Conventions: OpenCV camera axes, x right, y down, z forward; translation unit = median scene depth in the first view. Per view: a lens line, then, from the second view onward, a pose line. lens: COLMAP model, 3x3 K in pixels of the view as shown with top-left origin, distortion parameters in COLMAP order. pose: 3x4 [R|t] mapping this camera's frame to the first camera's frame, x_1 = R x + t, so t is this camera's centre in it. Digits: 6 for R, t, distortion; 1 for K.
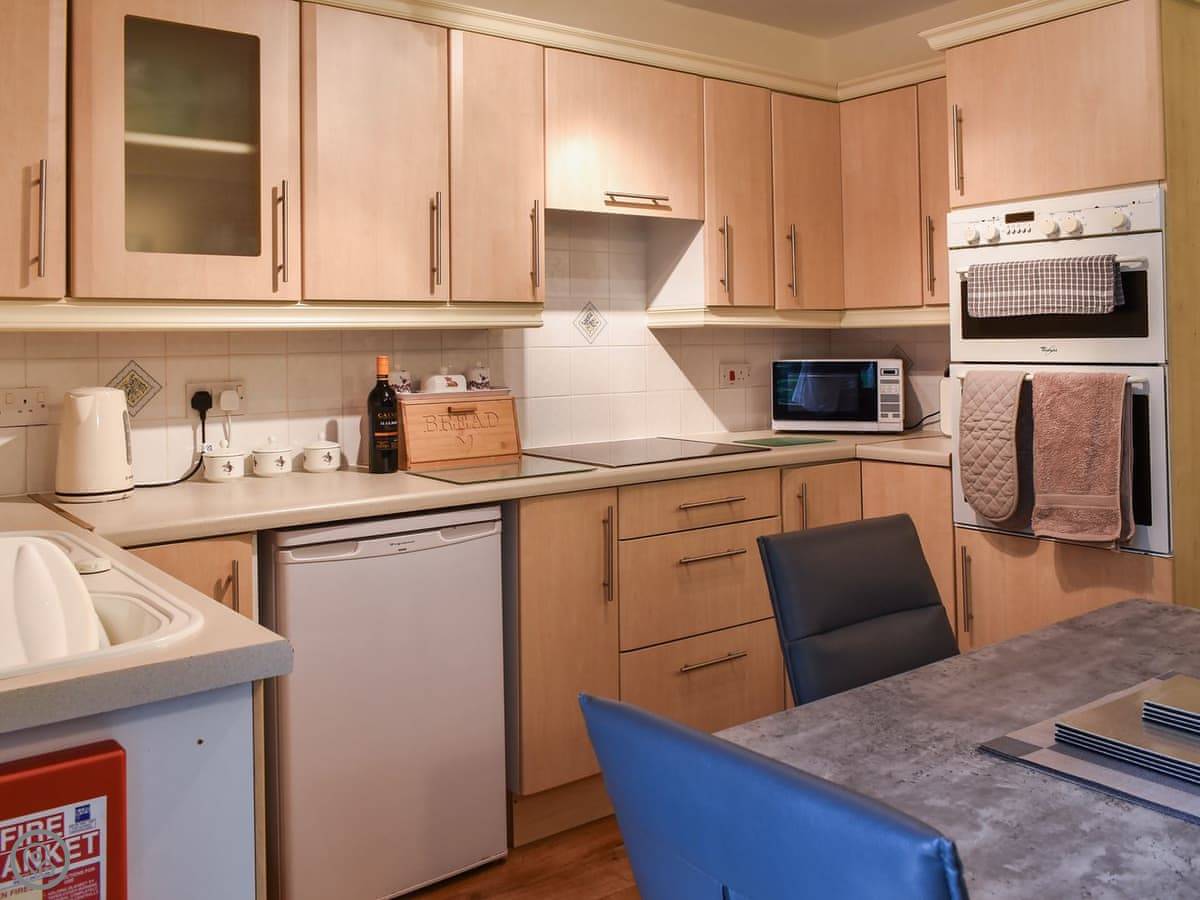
lens RADIAL K [[1083.5, 0, 612.7], [0, 1083.5, 326.9], [0, 0, 1]] dist [-0.000833, -0.008265]
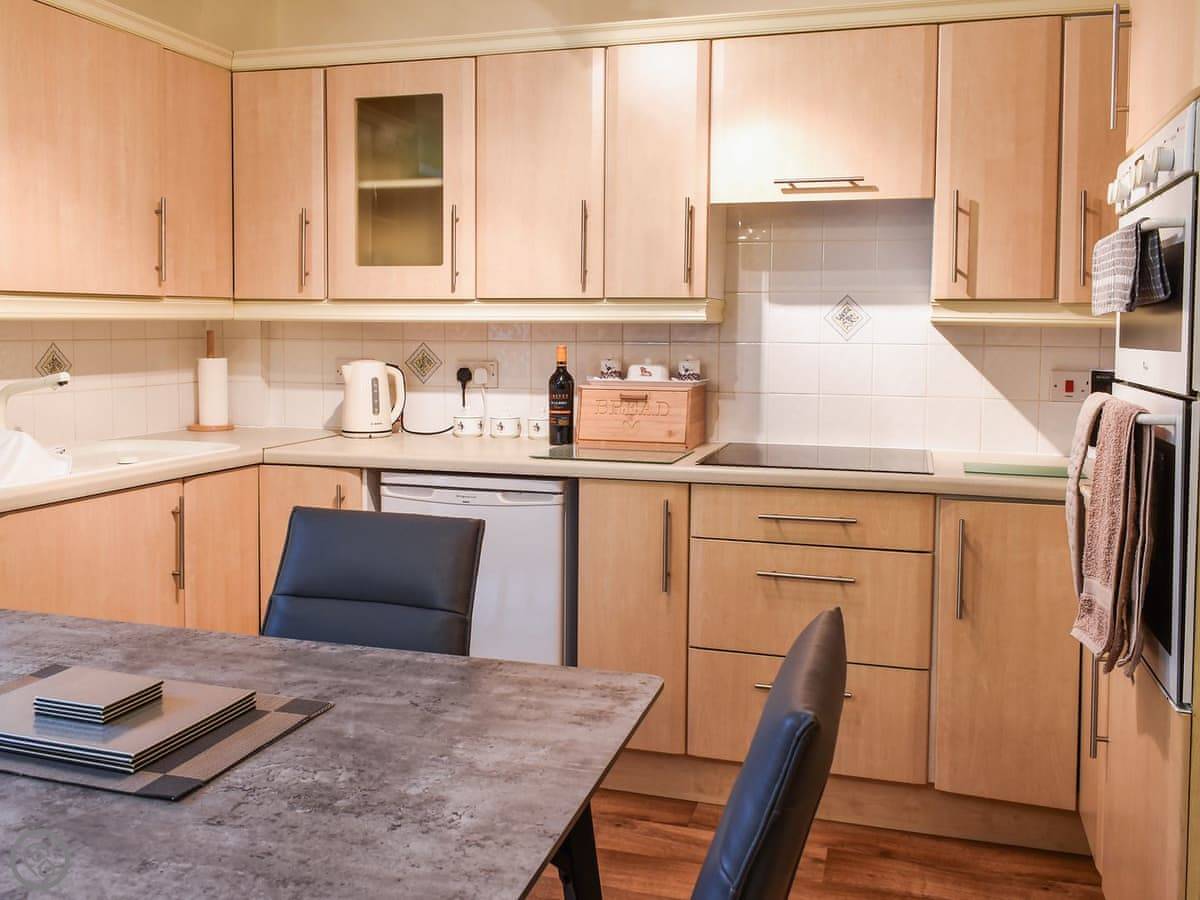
lens RADIAL K [[1083.5, 0, 580.6], [0, 1083.5, 387.5], [0, 0, 1]] dist [-0.000833, -0.008265]
pose [[0.573653, 0.062764, -0.816690, 0.739383], [-0.006147, 0.997362, 0.072332, -0.012194], [0.819075, -0.036473, 0.572525, 0.339958]]
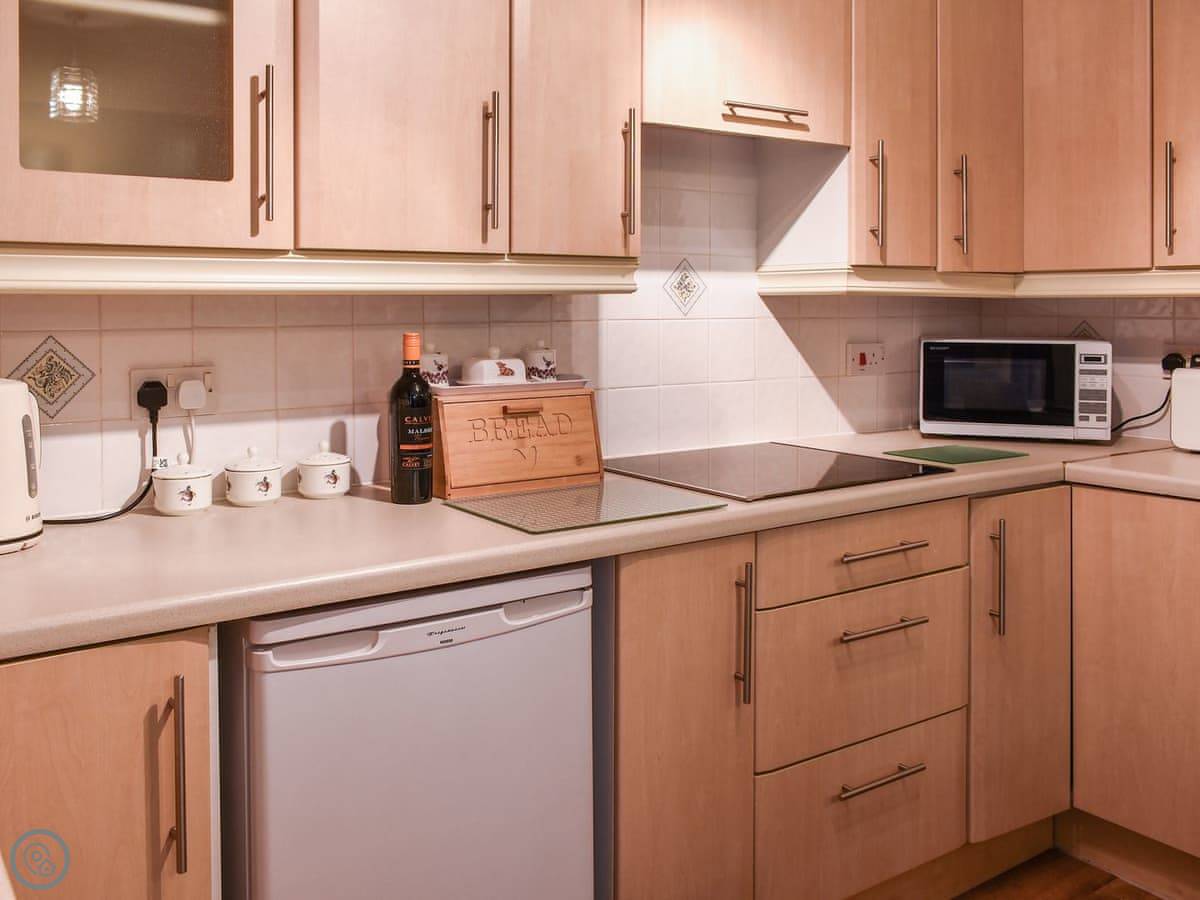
lens RADIAL K [[1083.5, 0, 541.7], [0, 1083.5, 318.5], [0, 0, 1]] dist [-0.000833, -0.008265]
pose [[0.997537, 0.012685, -0.068982, -0.081171], [-0.010838, 0.999575, 0.027076, -0.001545], [0.069296, -0.026262, 0.997250, 0.314572]]
